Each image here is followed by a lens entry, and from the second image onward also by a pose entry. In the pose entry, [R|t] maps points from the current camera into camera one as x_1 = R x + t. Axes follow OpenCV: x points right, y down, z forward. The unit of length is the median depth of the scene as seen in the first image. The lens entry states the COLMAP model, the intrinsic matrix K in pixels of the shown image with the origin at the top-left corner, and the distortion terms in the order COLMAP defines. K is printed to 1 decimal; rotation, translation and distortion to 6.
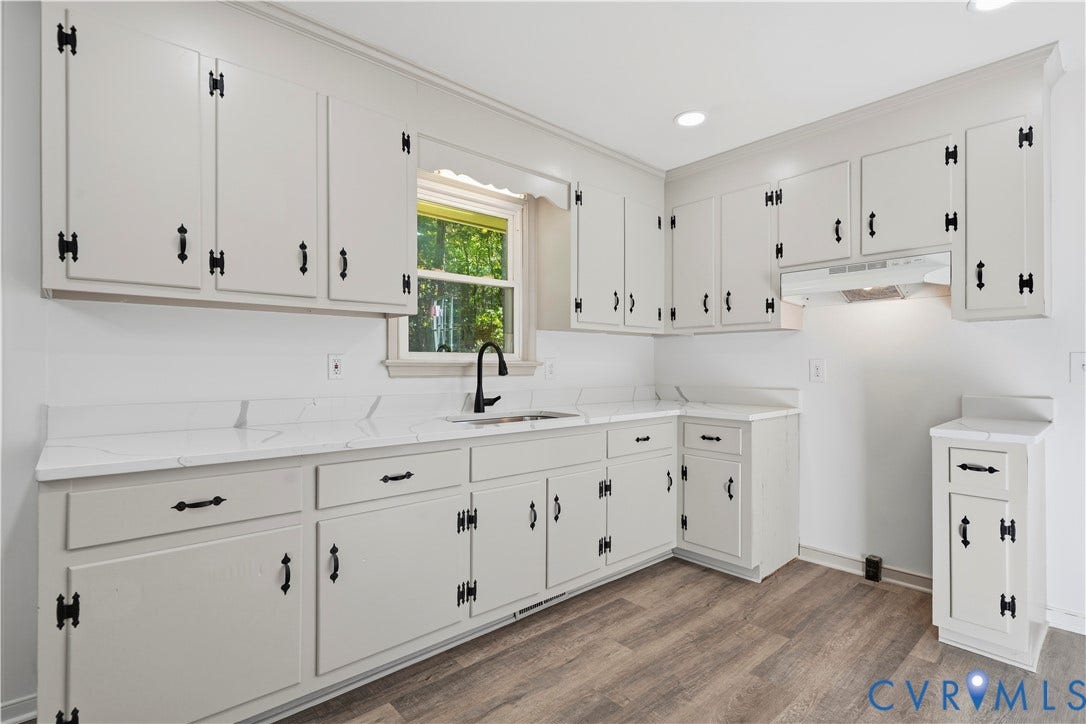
lens RADIAL K [[520.5, 0, 546.3], [0, 520.5, 364.3], [0, 0, 1]] dist [0.000892, -0.000080]
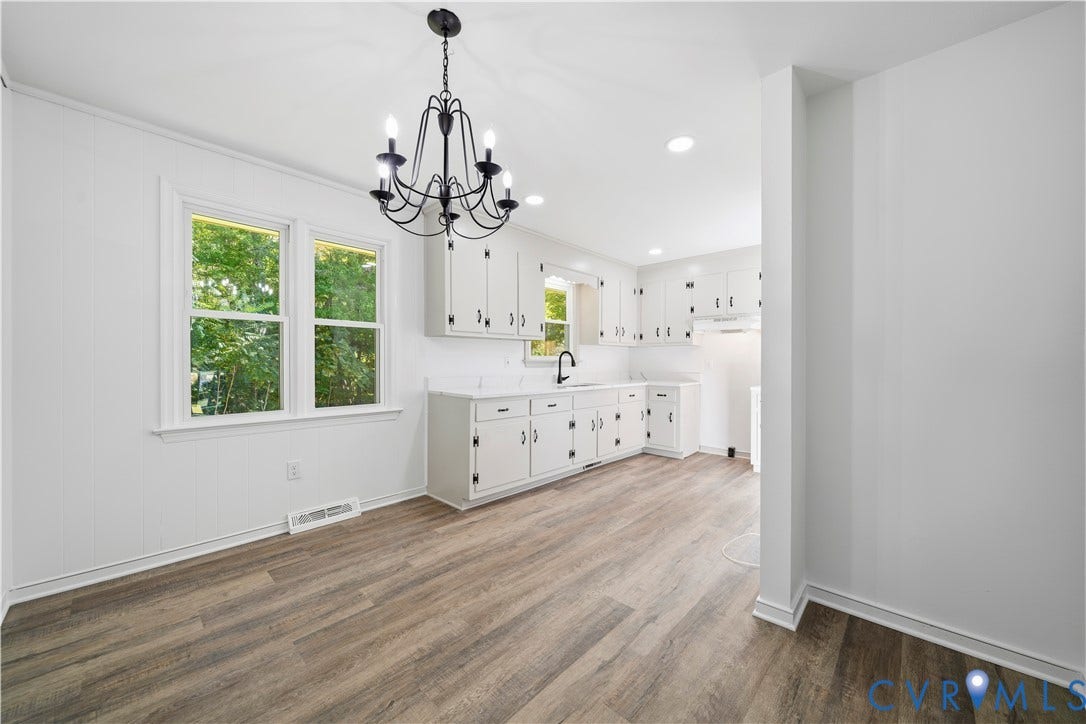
lens RADIAL K [[398.9, 0, 547.5], [0, 398.9, 365.4], [0, 0, 1]] dist [-0.000267, -0.000084]
pose [[0.995591, 0.000812, 0.093799, -0.353822], [-0.002146, 0.999898, 0.014128, -0.006909], [-0.093778, -0.014267, 0.995491, -0.690216]]
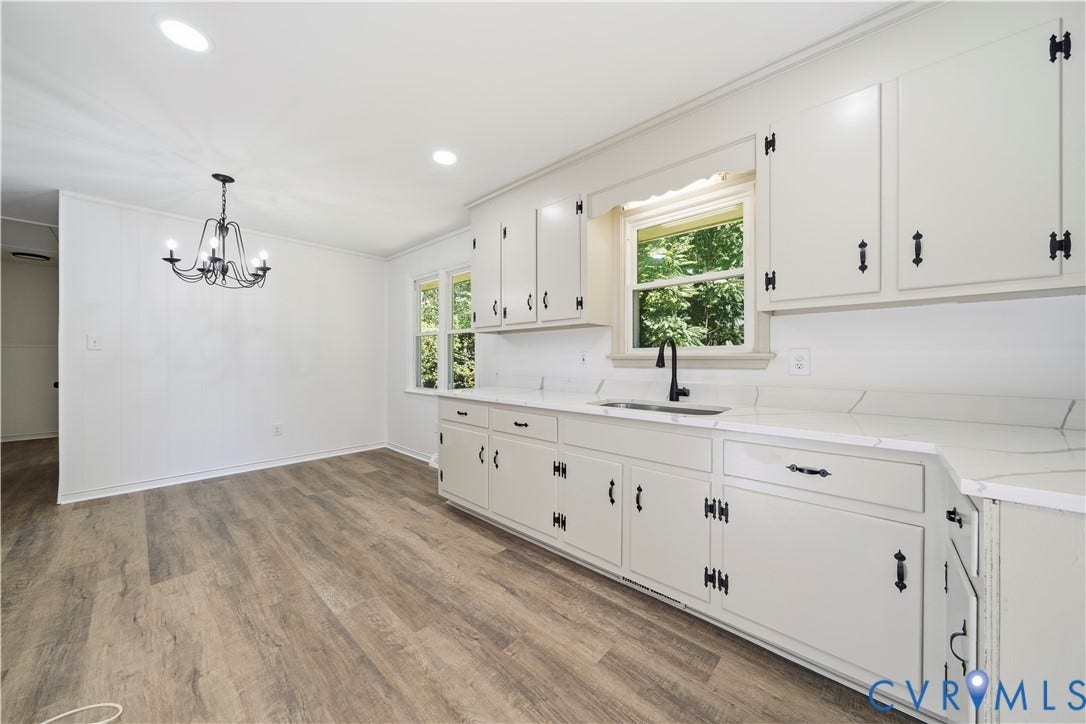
lens RADIAL K [[369.9, 0, 541.4], [0, 369.9, 363.4], [0, 0, 1]] dist [-0.000453, -0.000009]
pose [[0.104058, 0.006806, -0.994548, 0.653949], [0.002615, 0.999971, 0.007116, 0.006838], [0.994568, -0.003341, 0.104037, 0.672431]]
